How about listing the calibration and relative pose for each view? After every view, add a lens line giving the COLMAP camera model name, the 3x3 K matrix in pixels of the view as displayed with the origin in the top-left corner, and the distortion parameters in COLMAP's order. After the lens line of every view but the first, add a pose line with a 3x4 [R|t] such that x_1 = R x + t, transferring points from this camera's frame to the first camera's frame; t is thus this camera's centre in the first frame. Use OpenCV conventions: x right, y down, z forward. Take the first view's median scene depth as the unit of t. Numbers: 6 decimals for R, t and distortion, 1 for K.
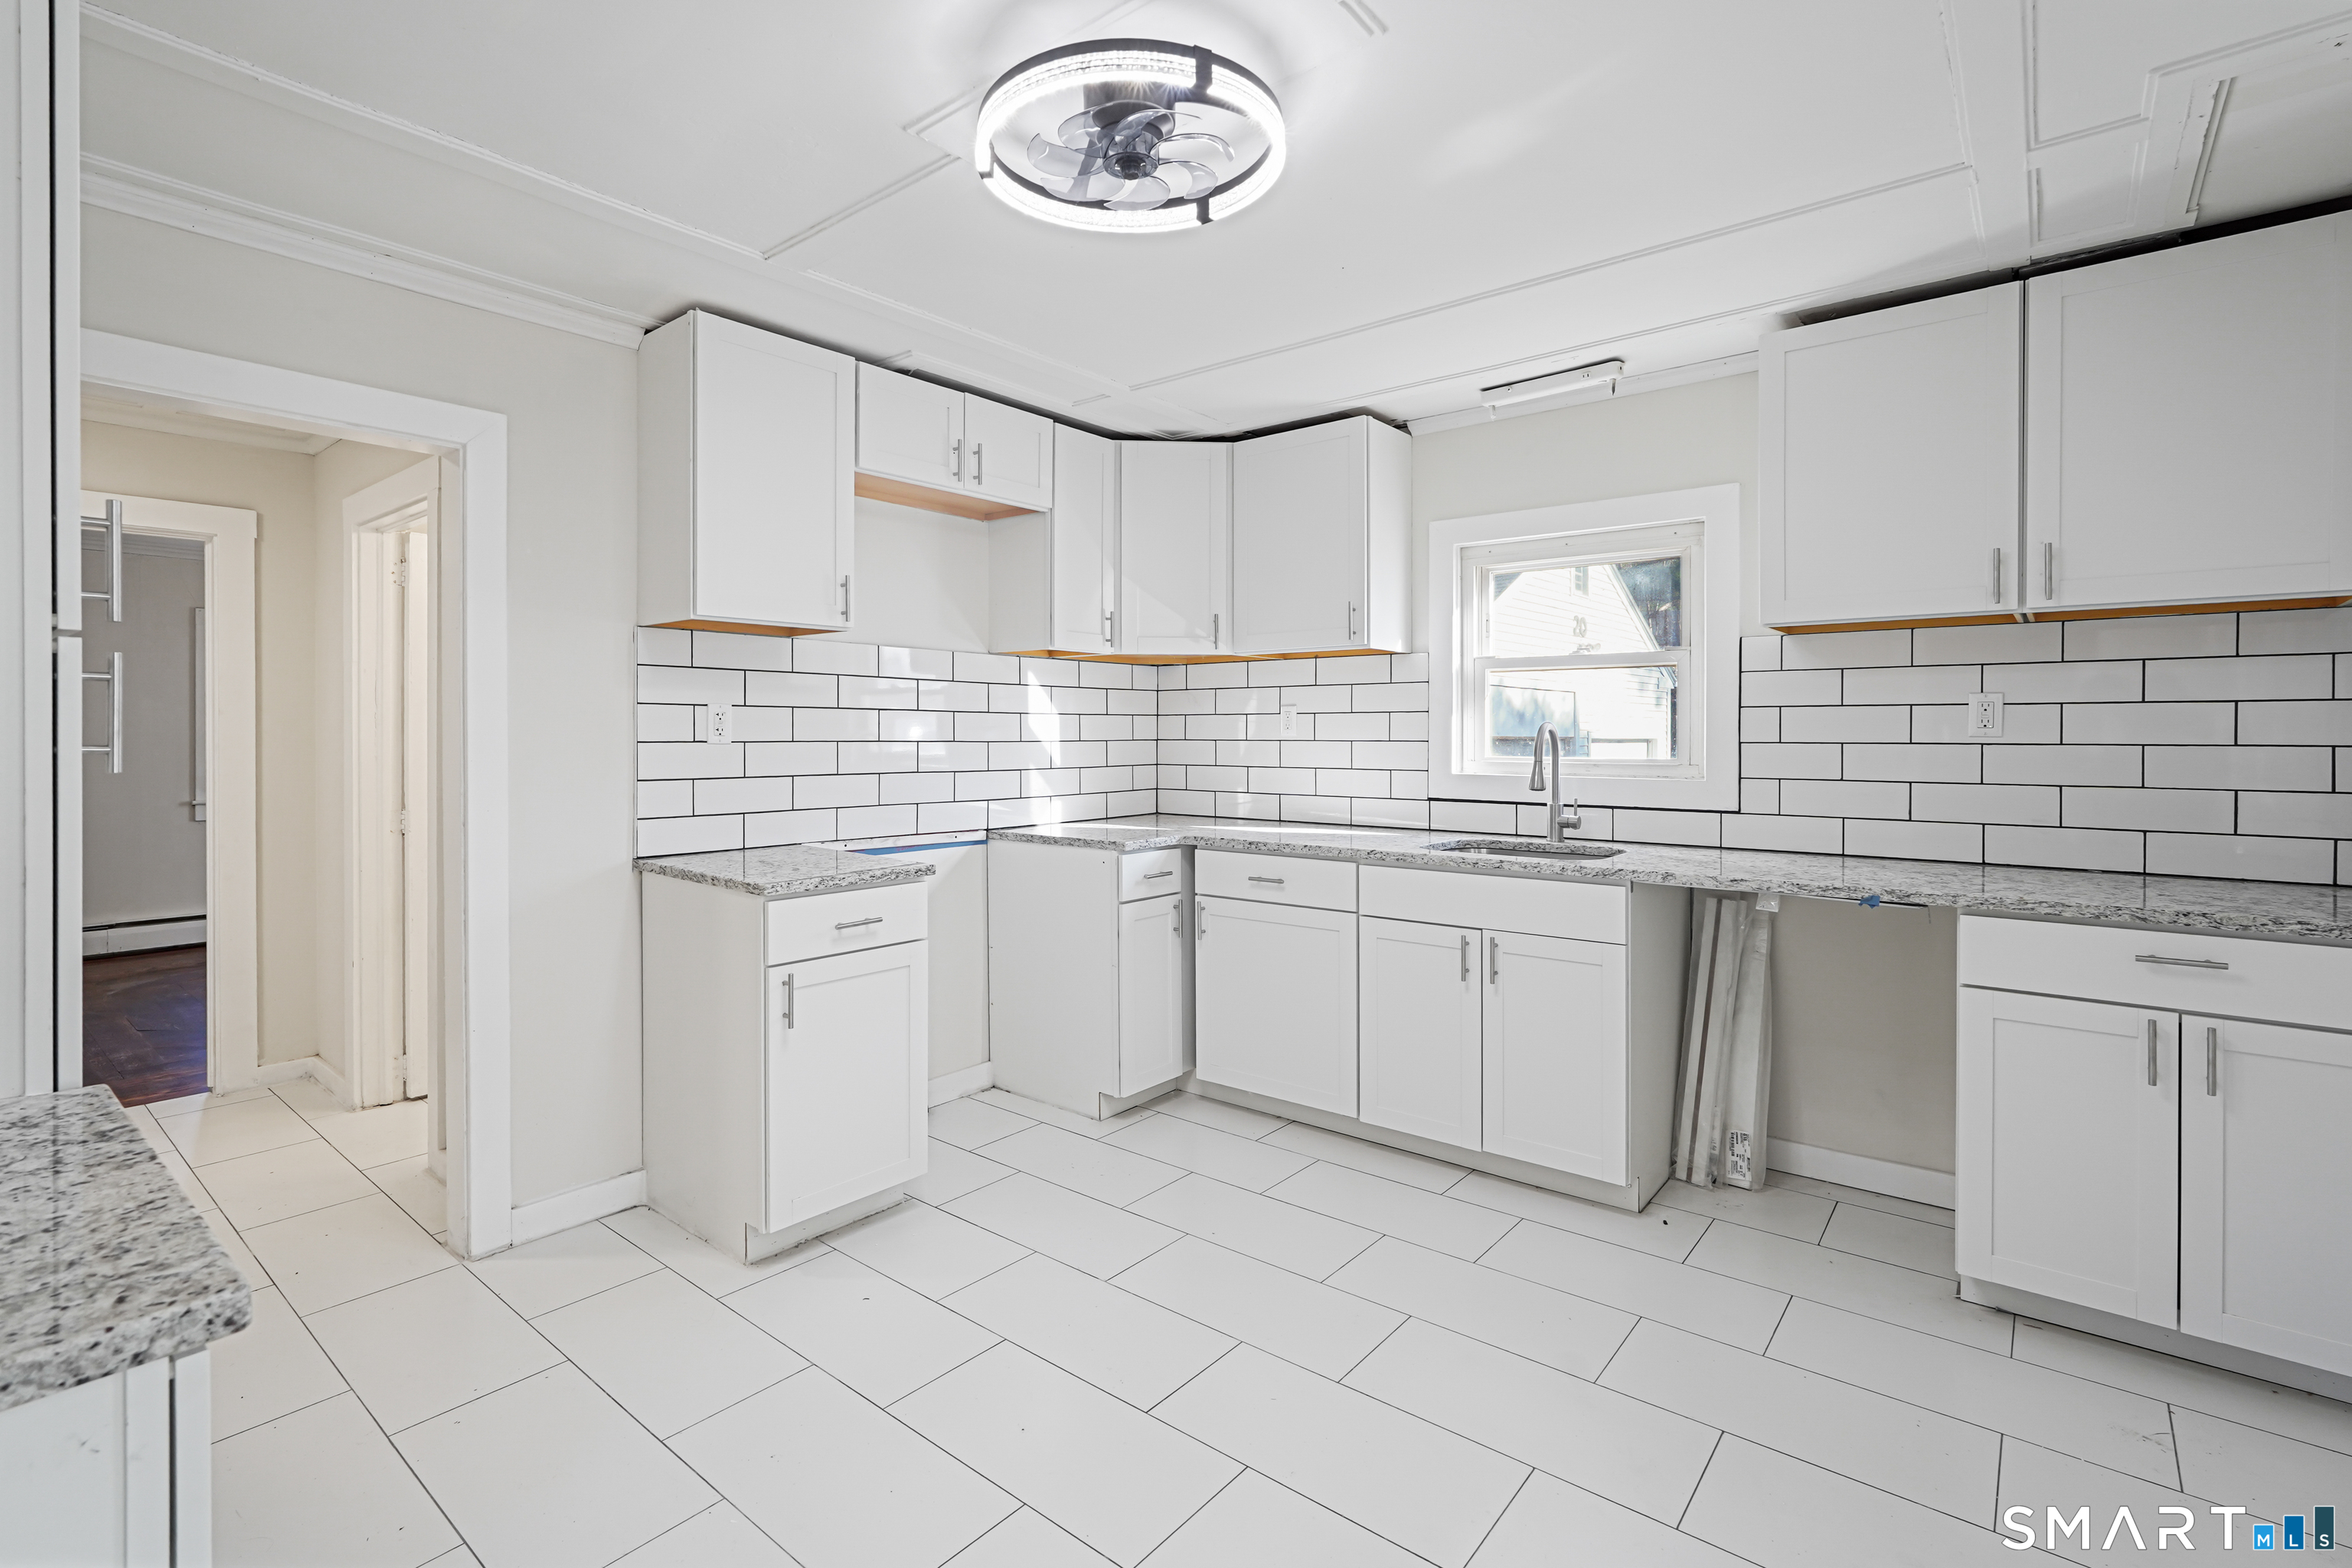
lens RADIAL K [[1069.8, 0, 1178.7], [0, 1069.8, 736.4], [0, 0, 1]] dist [-0.001847, 0.000310]
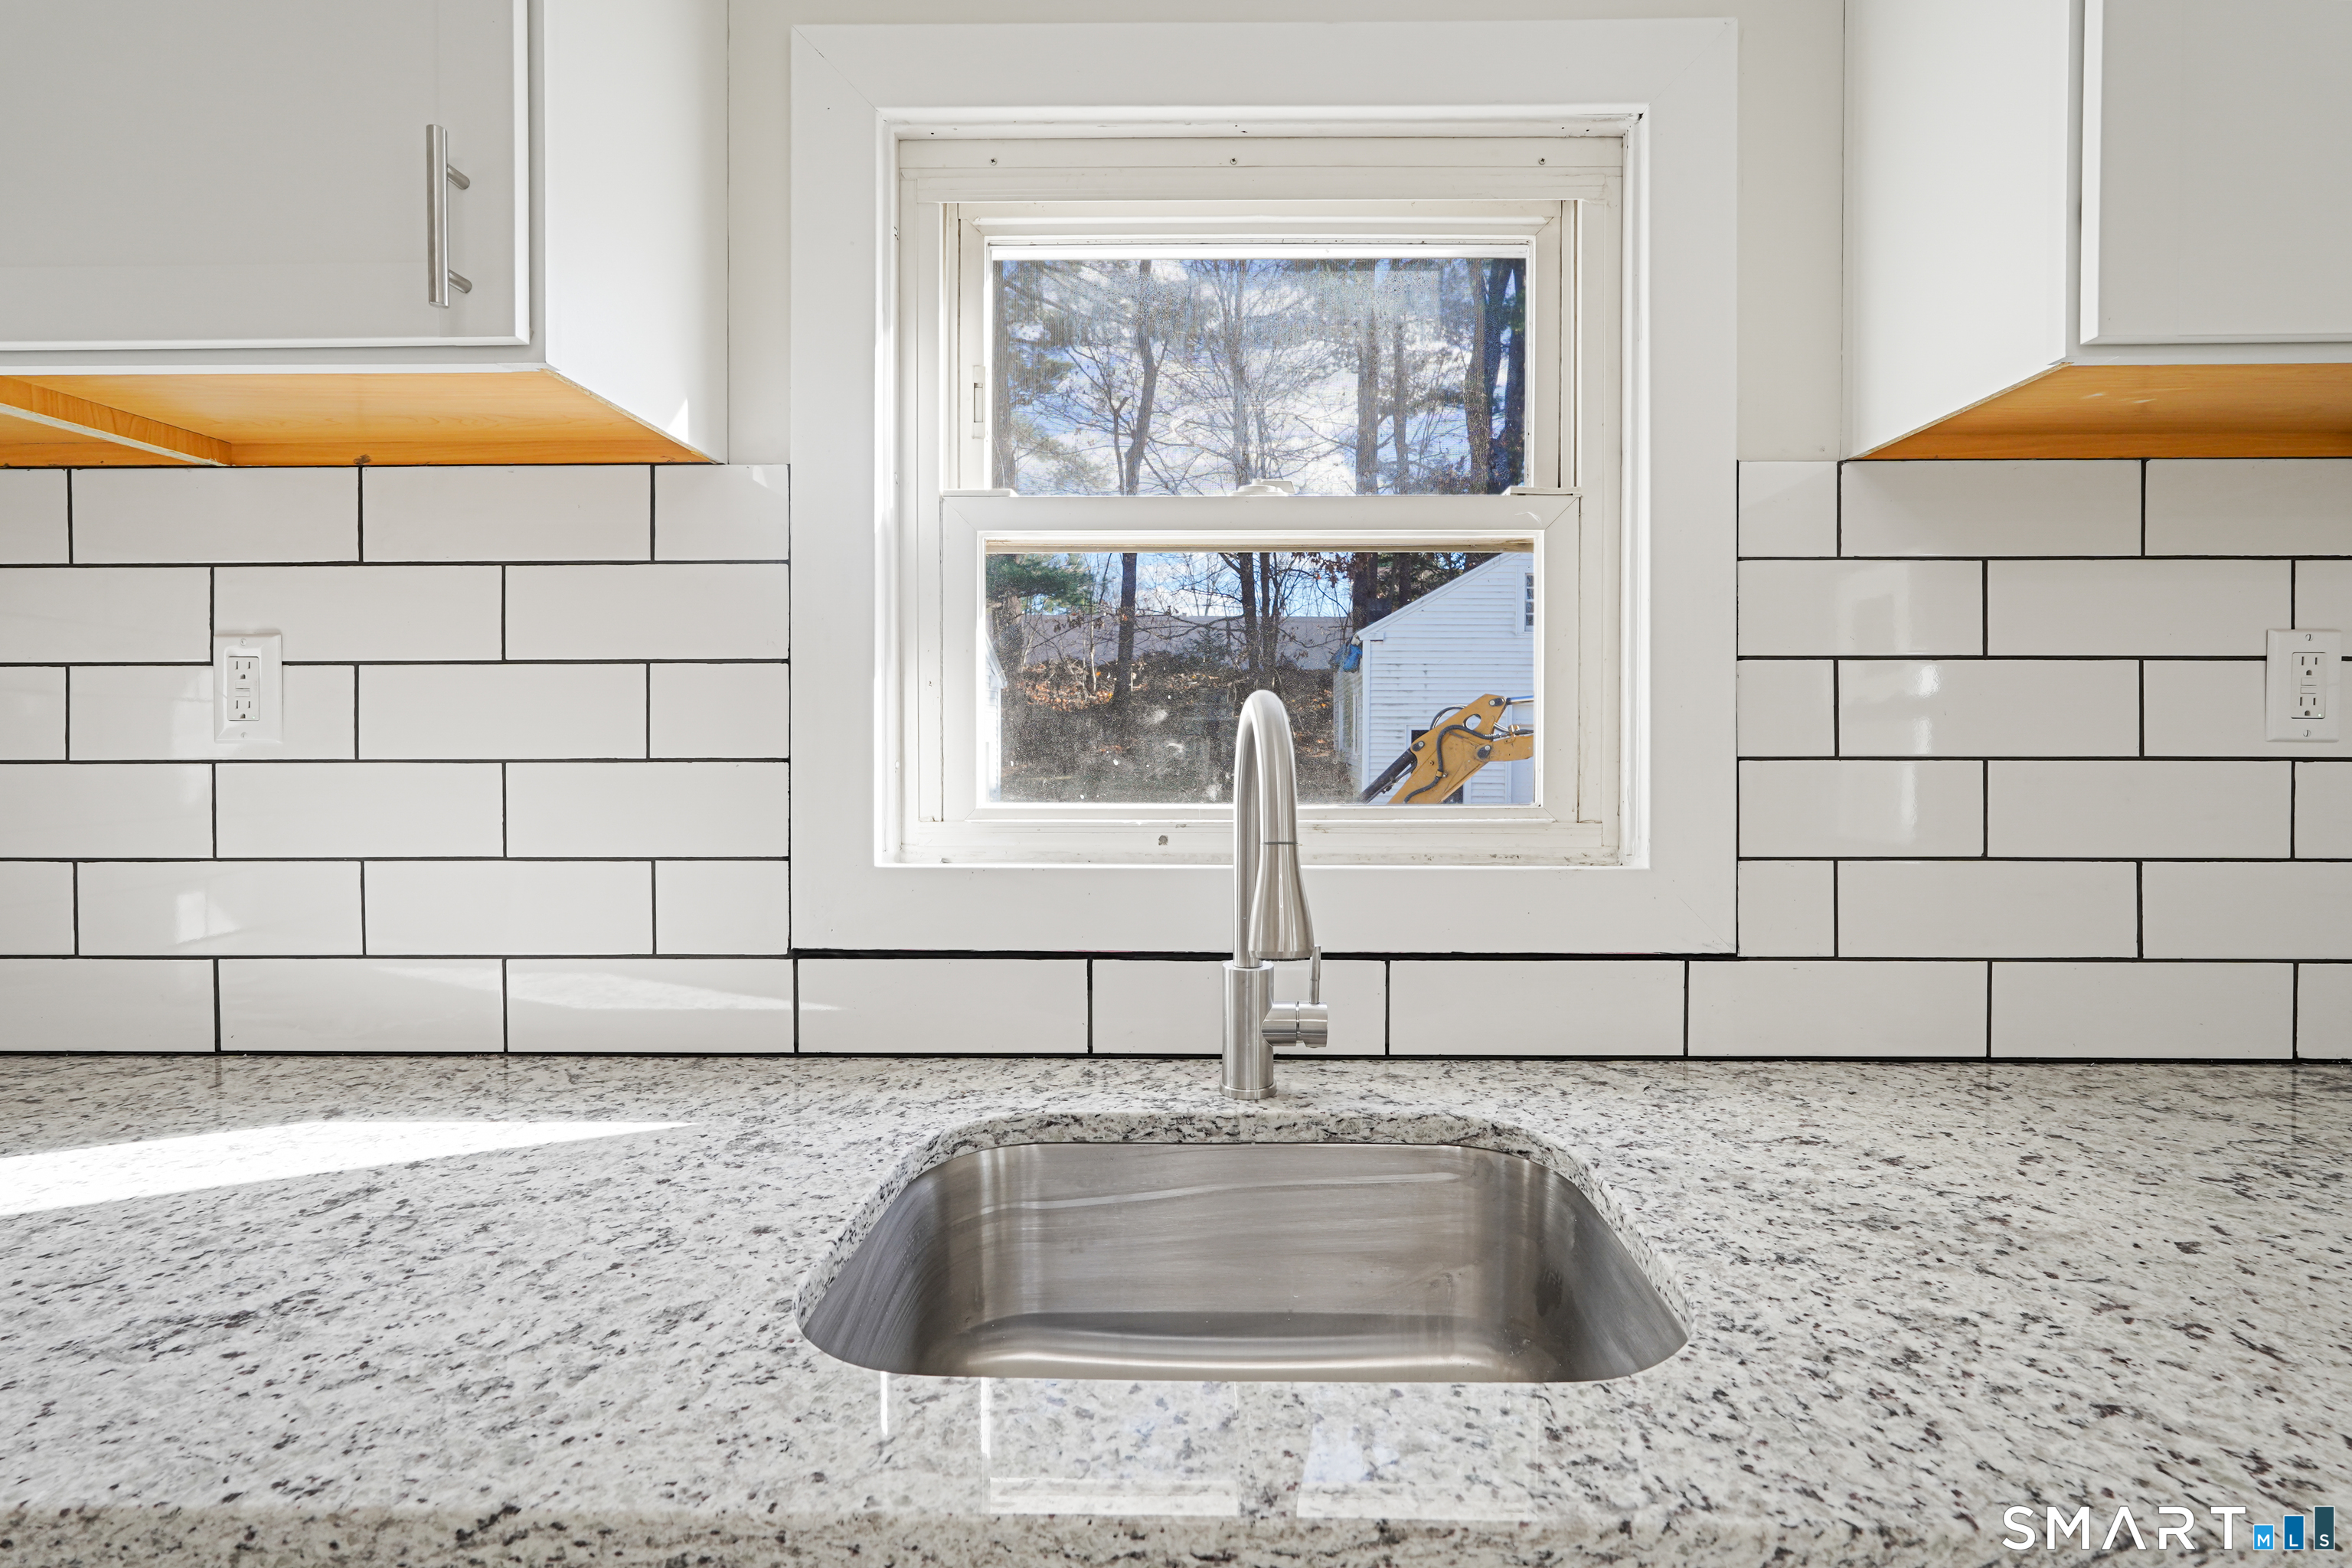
lens RADIAL K [[1069.8, 0, 1237.4], [0, 1069.8, 779.2], [0, 0, 1]] dist [-0.001847, 0.000310]
pose [[0.787738, -0.005281, 0.615988, 0.180760], [0.002339, 0.999982, 0.005581, 0.010412], [-0.616006, -0.002956, 0.787736, 0.841884]]
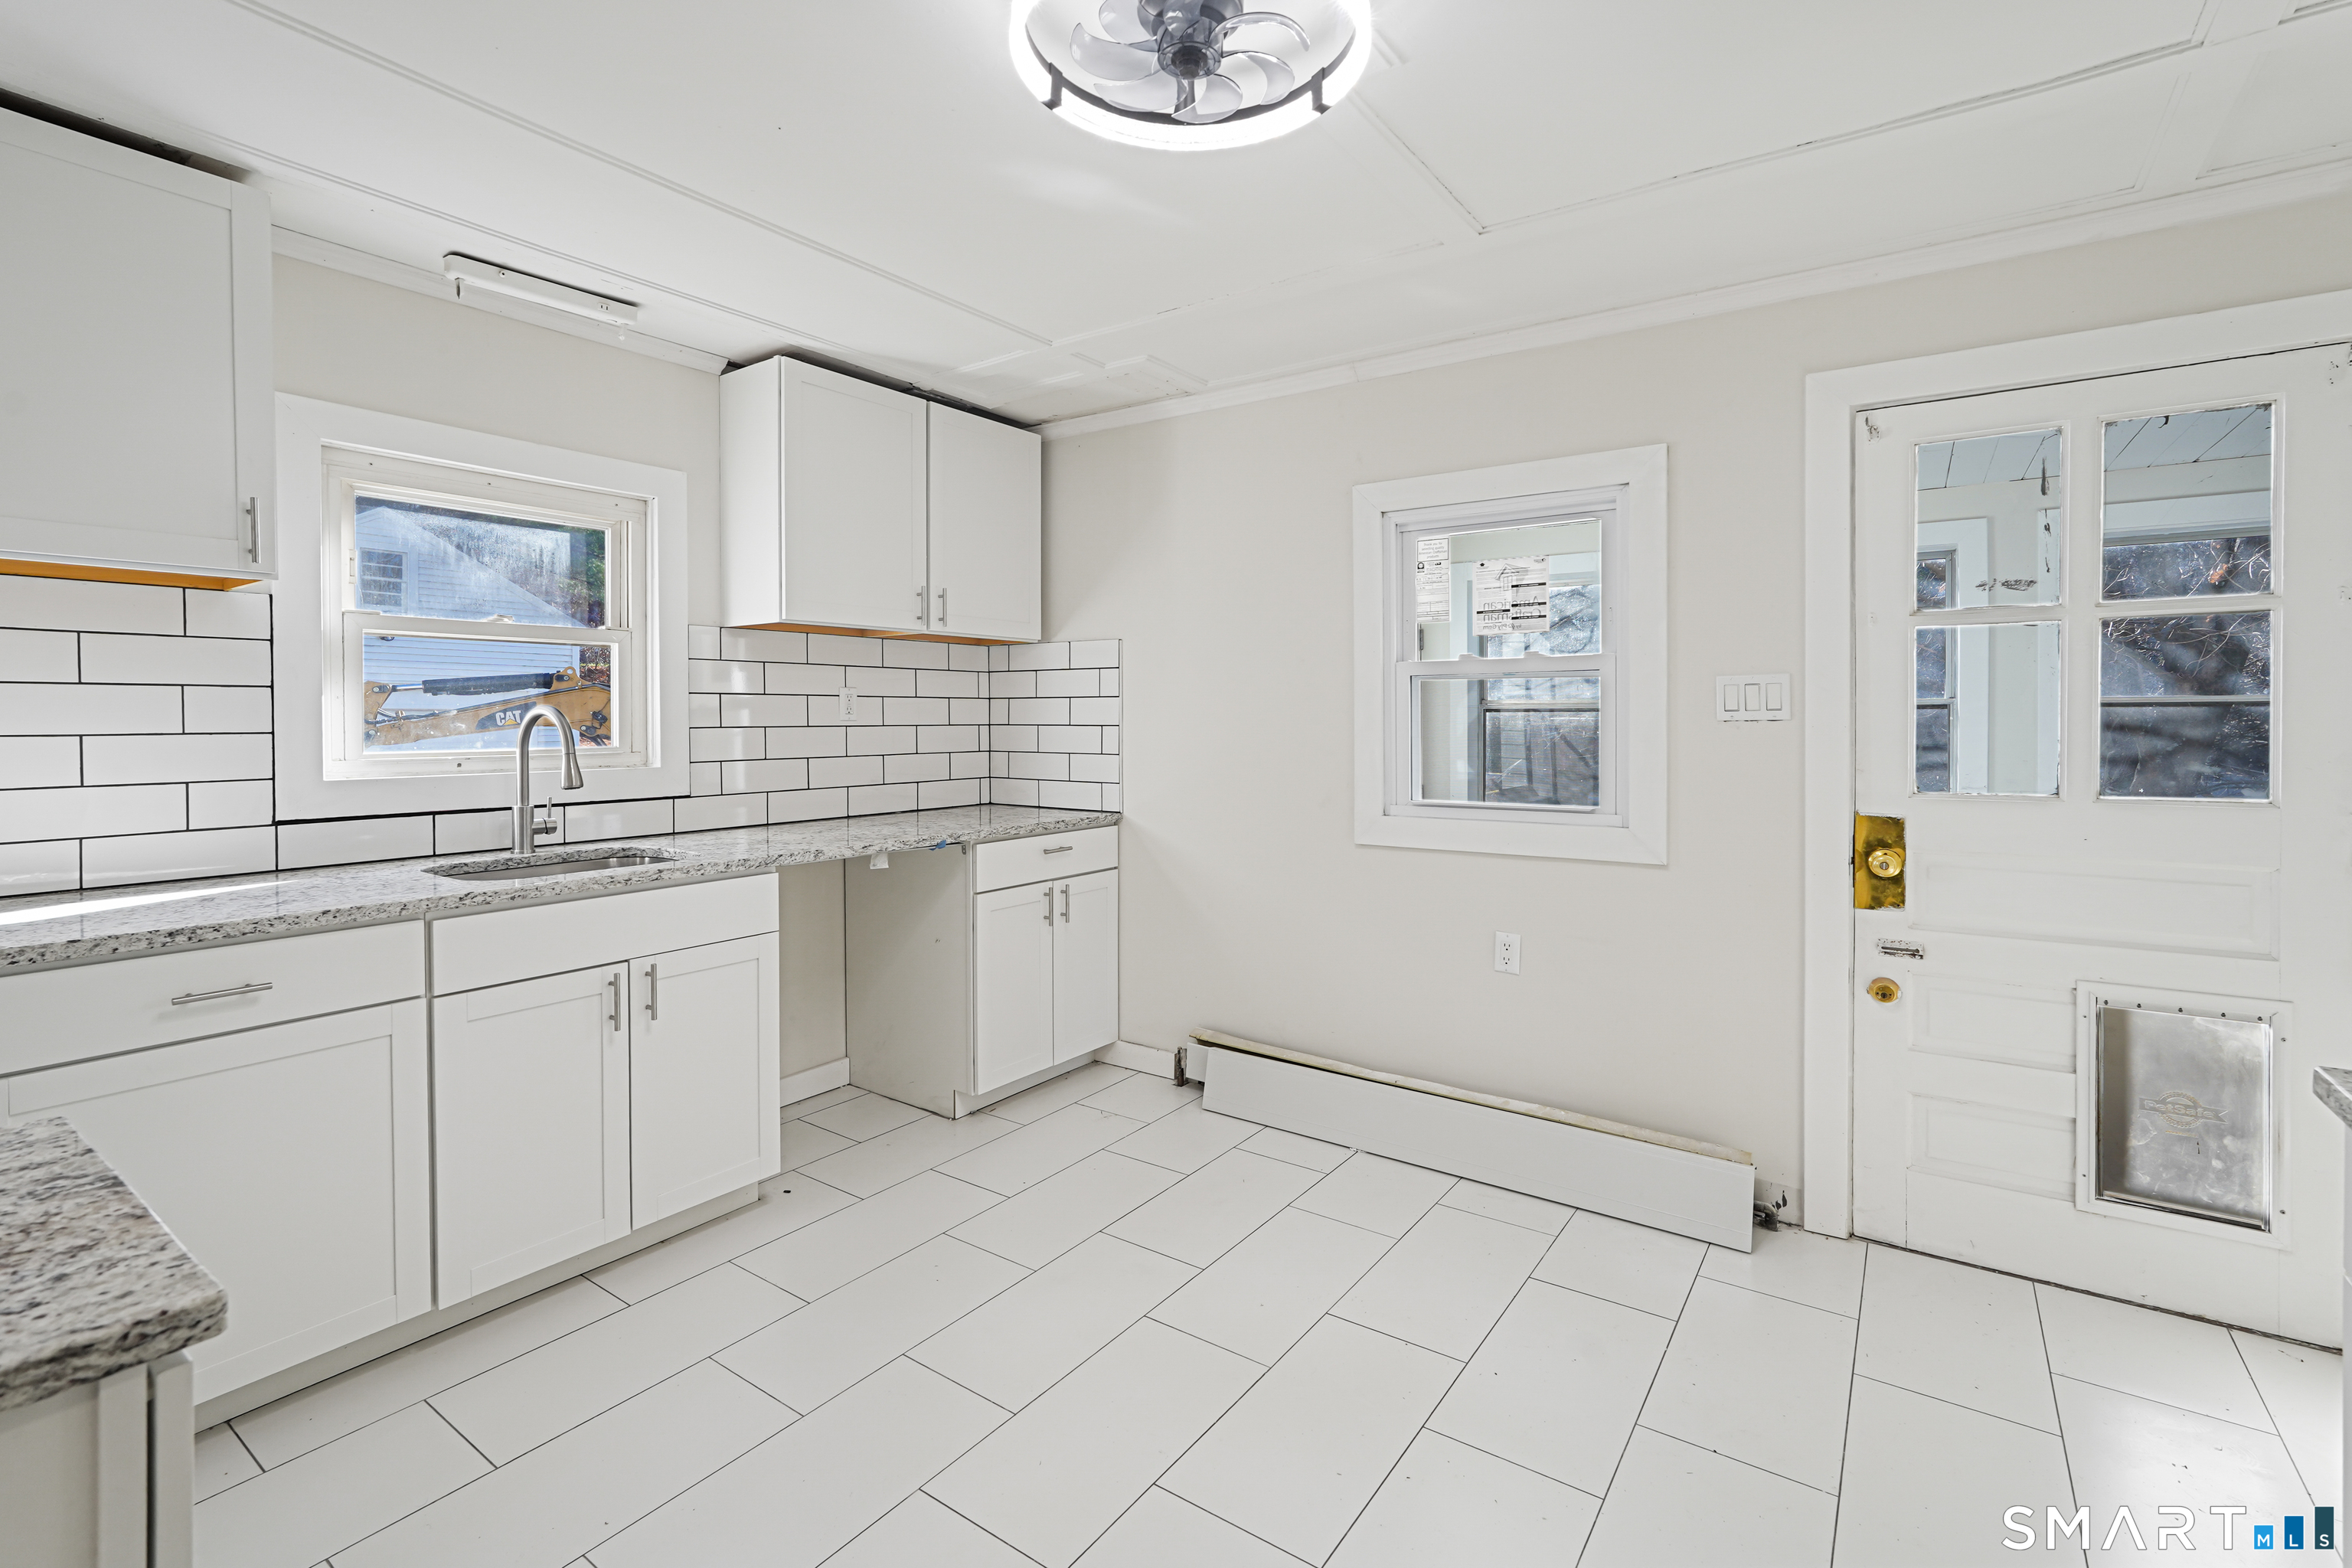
lens RADIAL K [[1069.8, 0, 1165.4], [0, 1069.8, 730.2], [0, 0, 1]] dist [-0.001847, 0.000310]
pose [[-0.053746, -0.012289, 0.998479, -0.530574], [0.006061, 0.999902, 0.012633, -0.002116], [-0.998536, 0.006731, -0.053666, 0.614646]]
